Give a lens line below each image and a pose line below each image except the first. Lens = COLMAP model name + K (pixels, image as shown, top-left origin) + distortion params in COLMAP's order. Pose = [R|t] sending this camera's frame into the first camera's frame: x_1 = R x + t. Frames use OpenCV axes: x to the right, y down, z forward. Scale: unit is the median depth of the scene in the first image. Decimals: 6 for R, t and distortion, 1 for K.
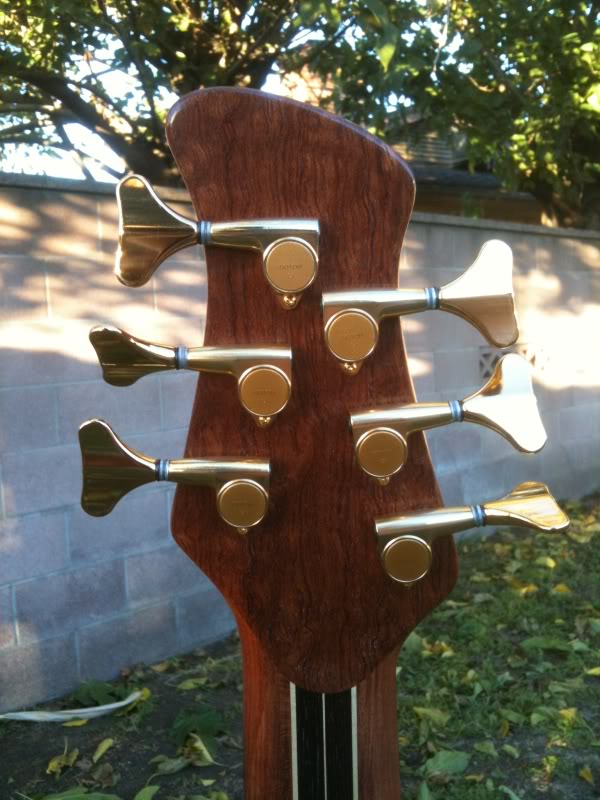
lens RADIAL K [[856.6, 0, 299.0], [0, 856.6, 387.8], [0, 0, 1]] dist [0.056592, -0.304623]
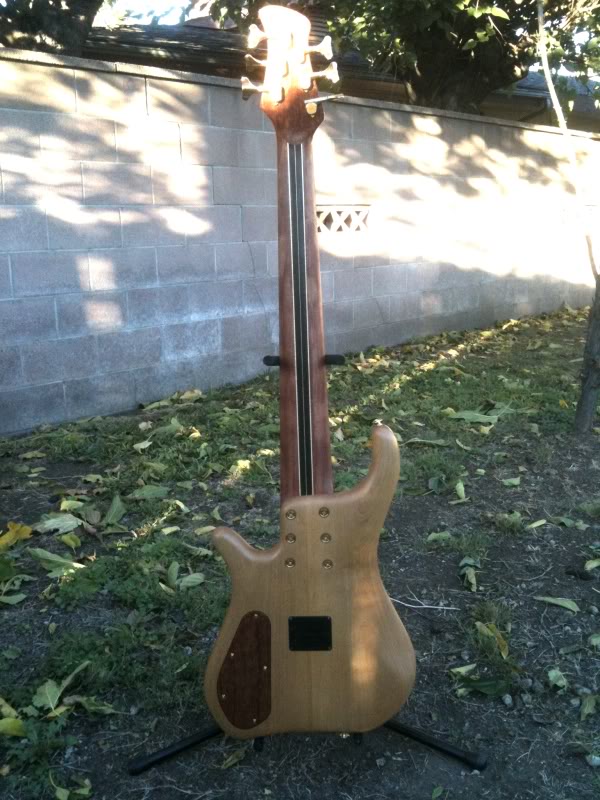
lens RADIAL K [[856.6, 0, 299.0], [0, 856.6, 387.8], [0, 0, 1]] dist [0.056592, -0.304623]
pose [[0.999043, 0.006972, 0.043180, 0.182192], [-0.011945, 0.993177, 0.116004, 0.063418], [-0.042076, -0.116409, 0.992310, -0.166648]]
